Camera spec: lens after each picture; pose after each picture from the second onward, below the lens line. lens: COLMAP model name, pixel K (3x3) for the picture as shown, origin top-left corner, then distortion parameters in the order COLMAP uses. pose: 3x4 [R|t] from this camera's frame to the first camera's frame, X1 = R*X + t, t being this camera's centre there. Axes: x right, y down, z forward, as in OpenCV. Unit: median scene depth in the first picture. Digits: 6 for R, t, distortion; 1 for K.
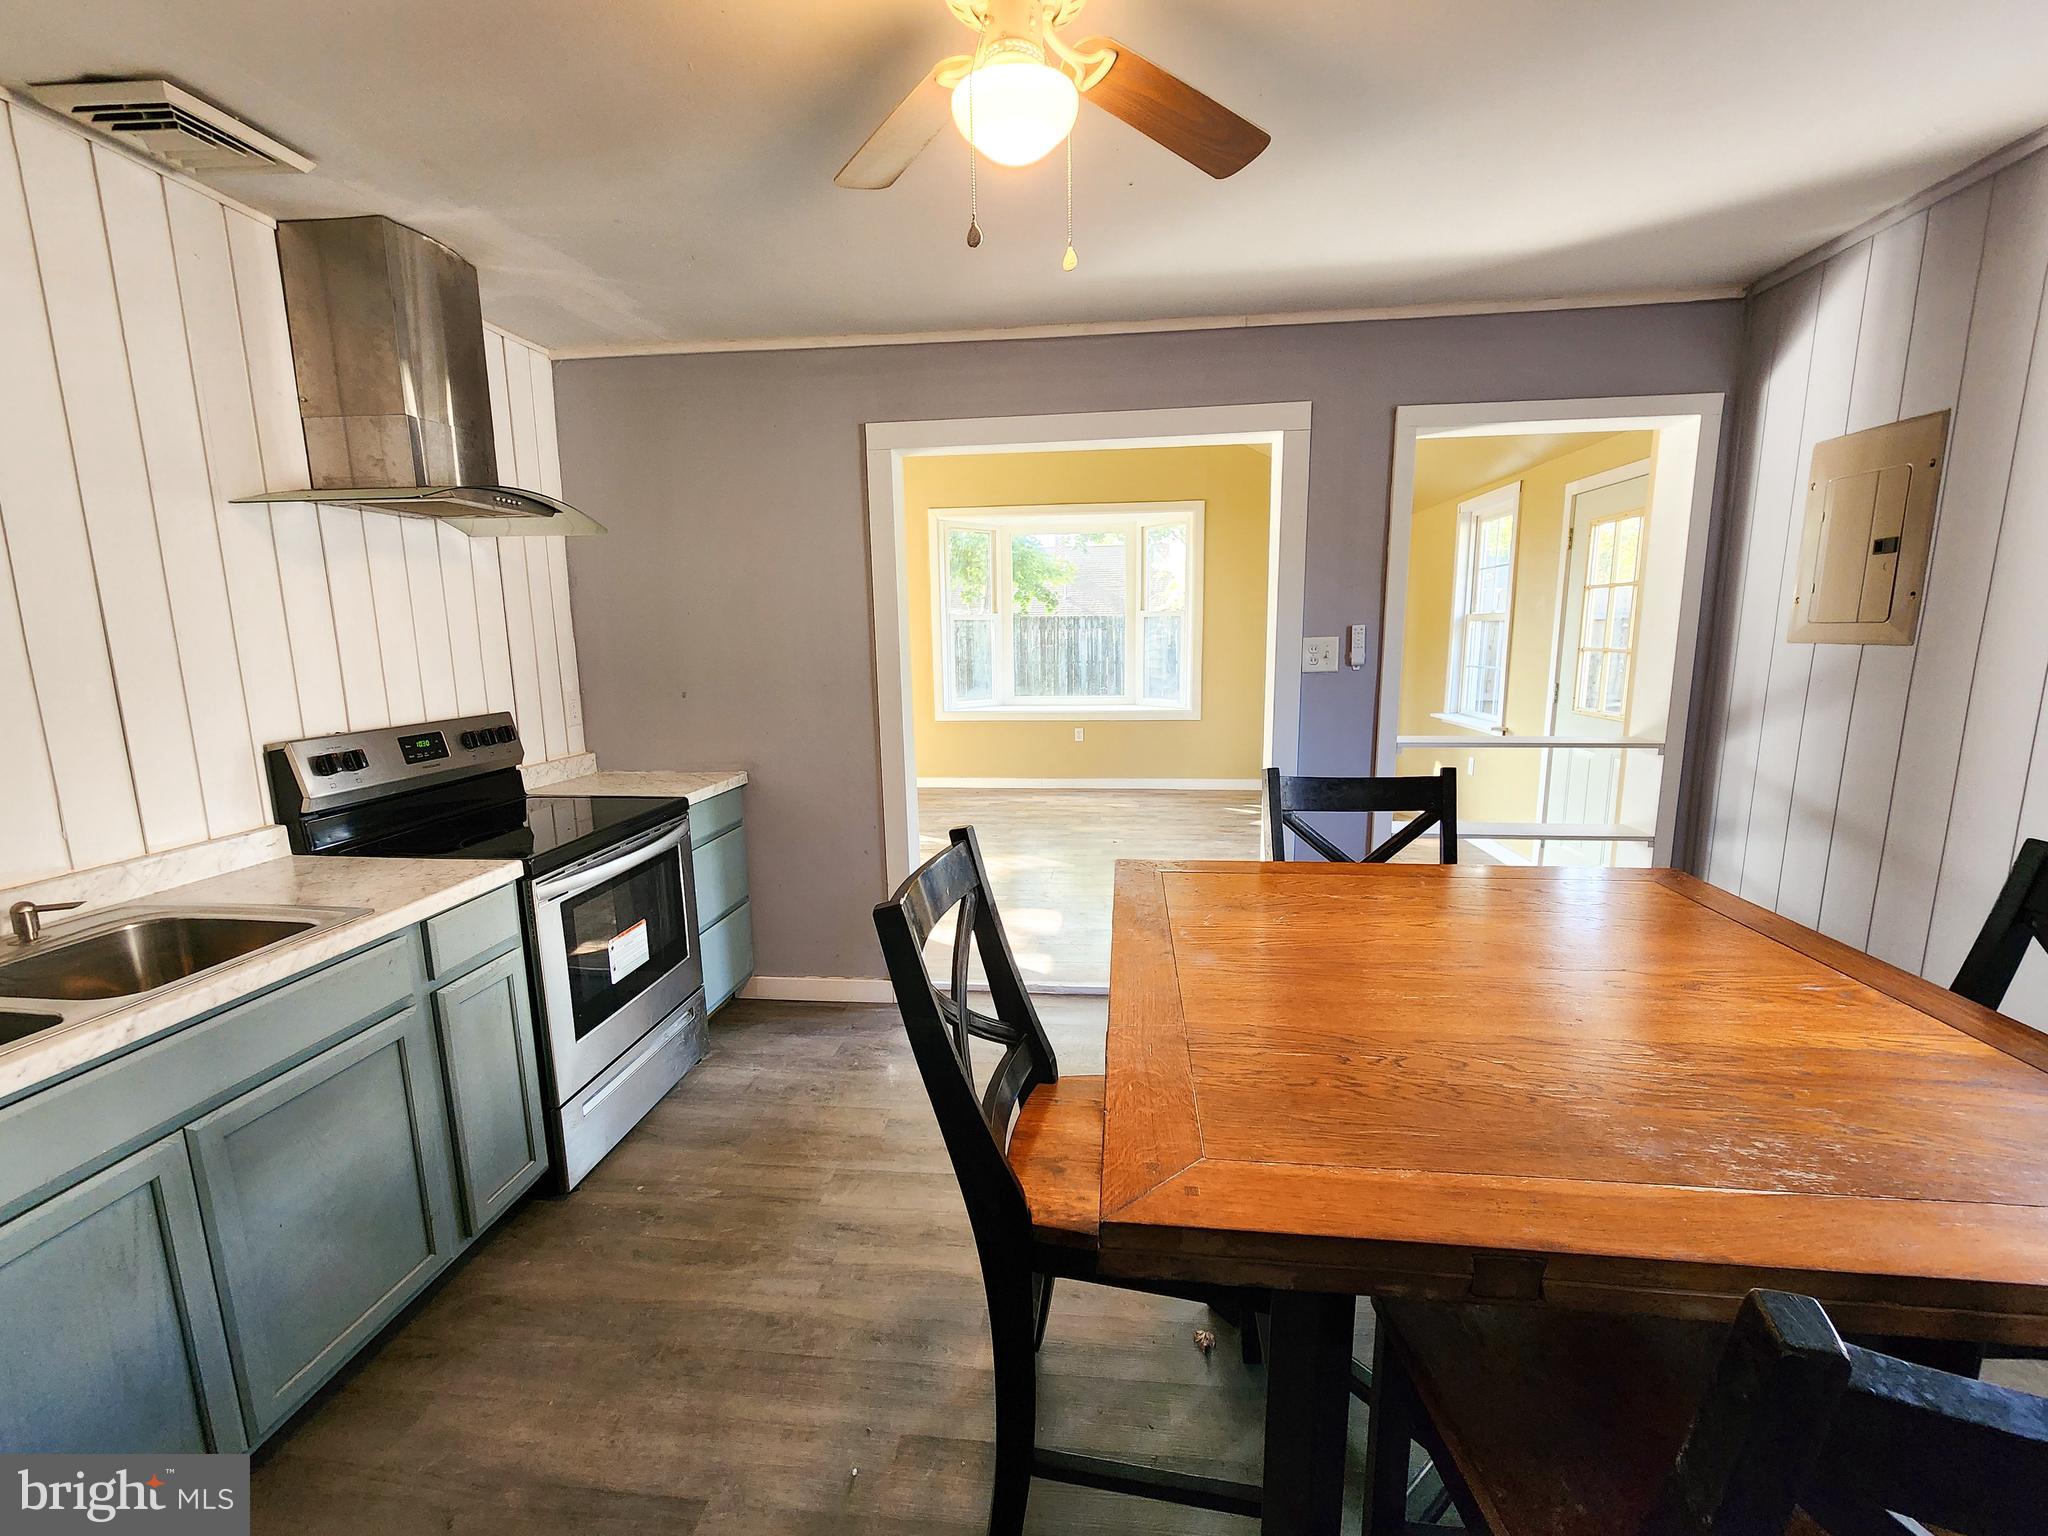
lens RADIAL K [[834.3, 0, 1032.6], [0, 834.3, 769.2], [0, 0, 1]] dist [0.010202, 0.000168]
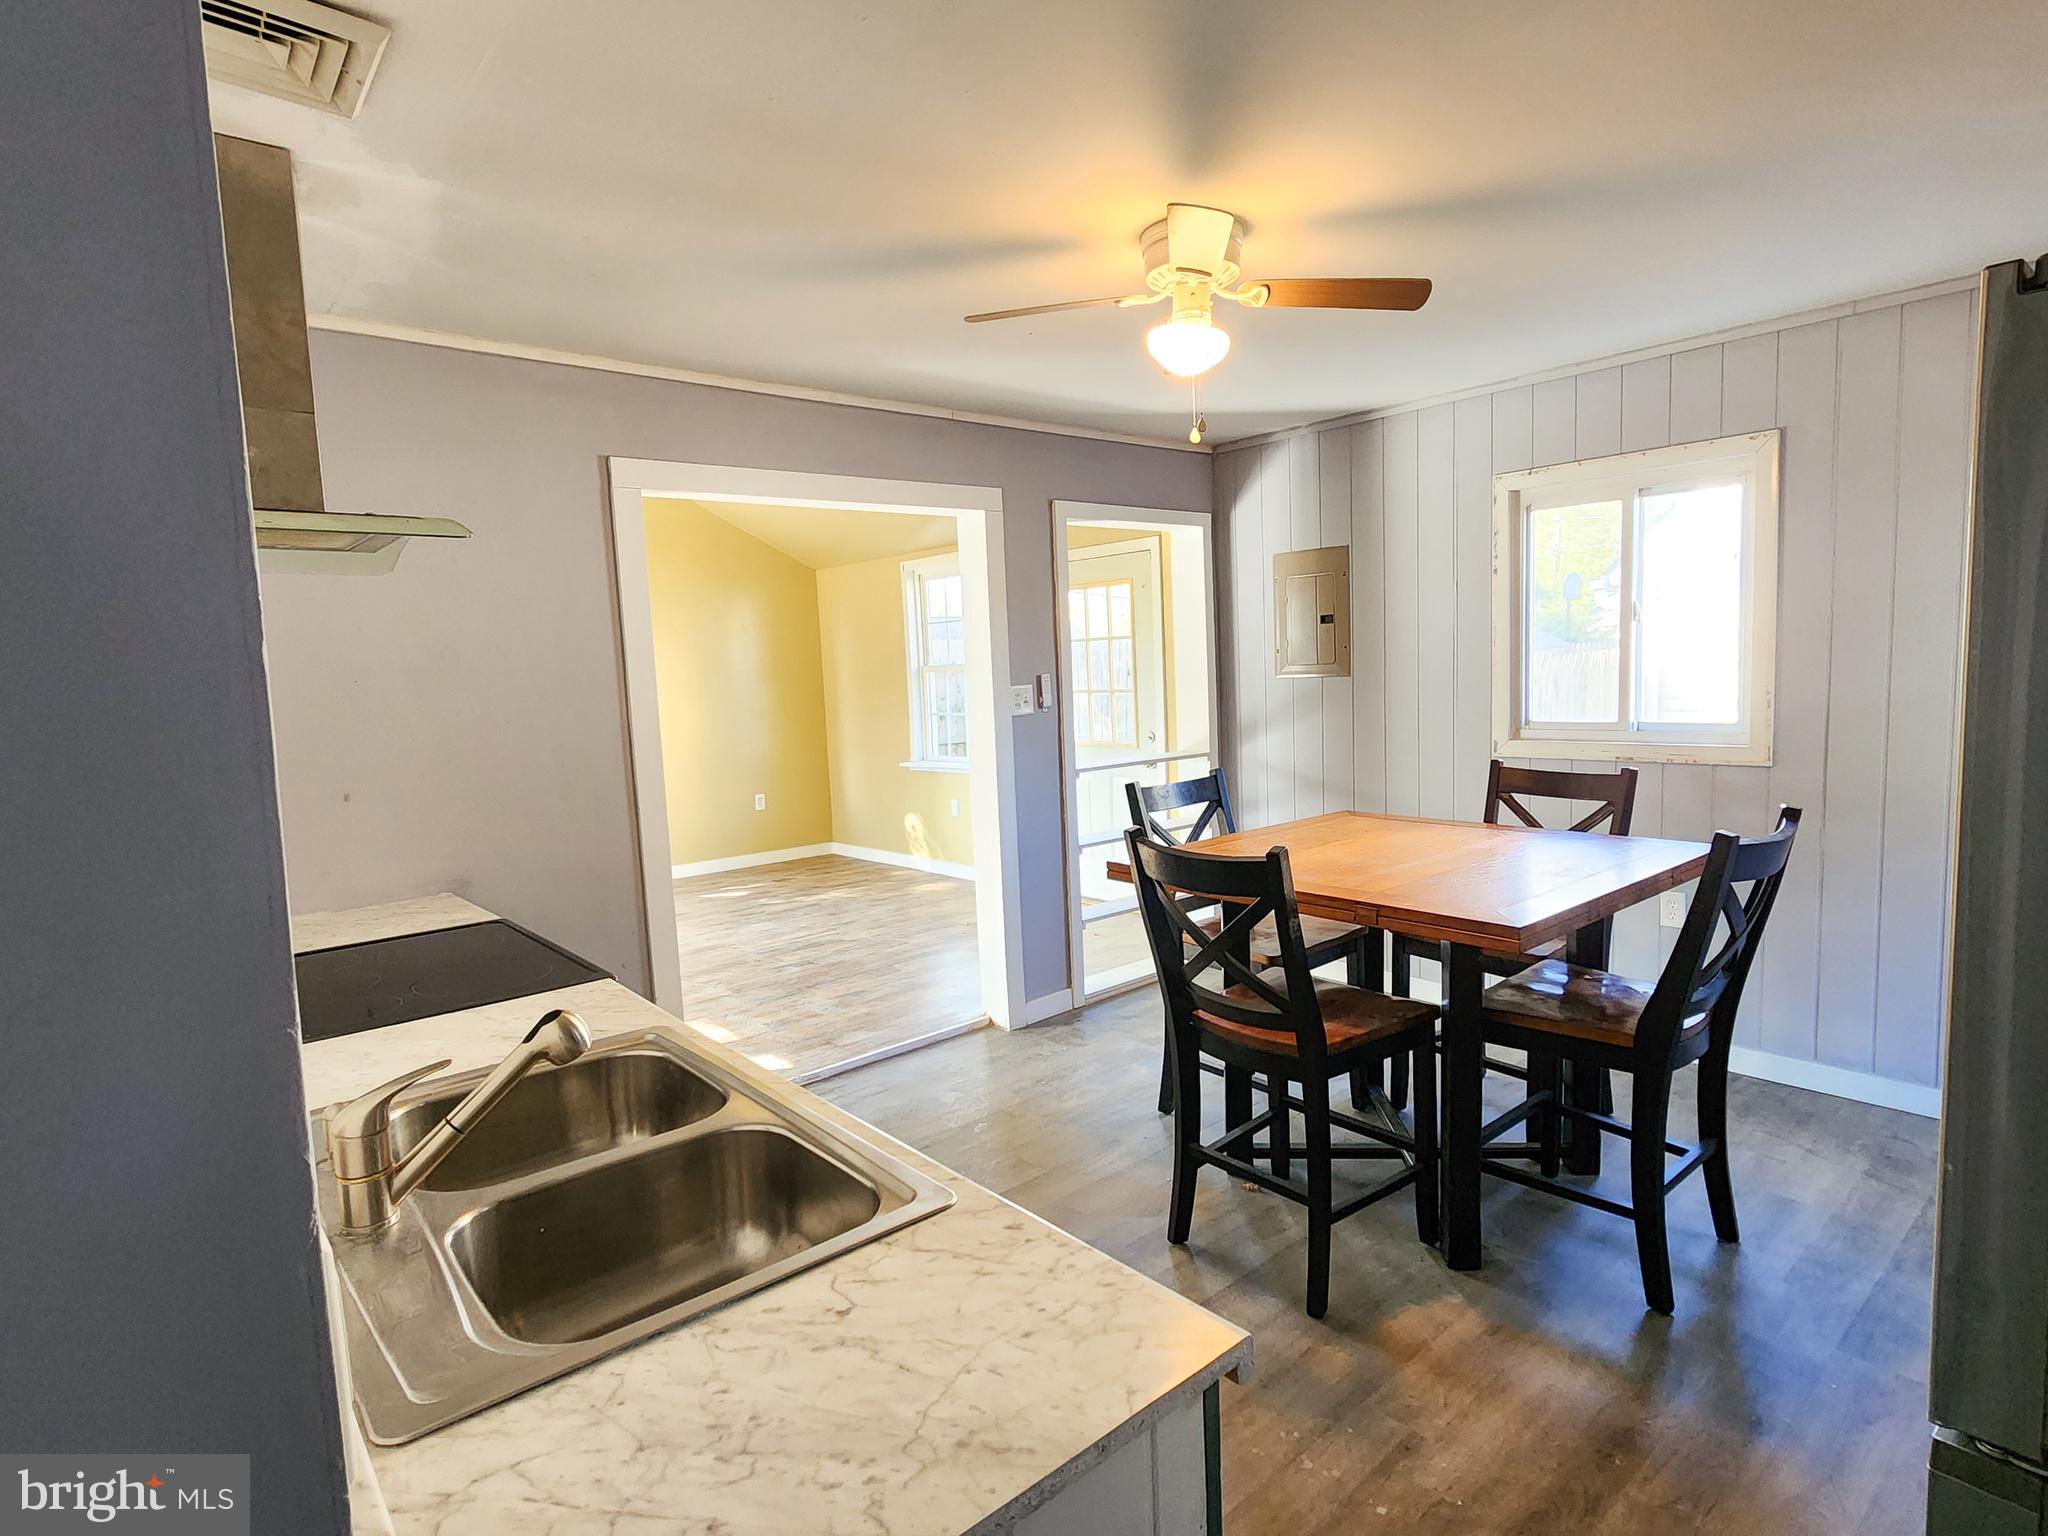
lens RADIAL K [[1081.9, 0, 1020.4], [0, 1081.9, 761.7], [0, 0, 1]] dist [0.001616, 0.004106]
pose [[0.687078, -0.084446, 0.721660, -0.788327], [0.155003, 0.987395, -0.032034, -0.006644], [-0.709858, 0.133869, 0.691506, -0.019923]]
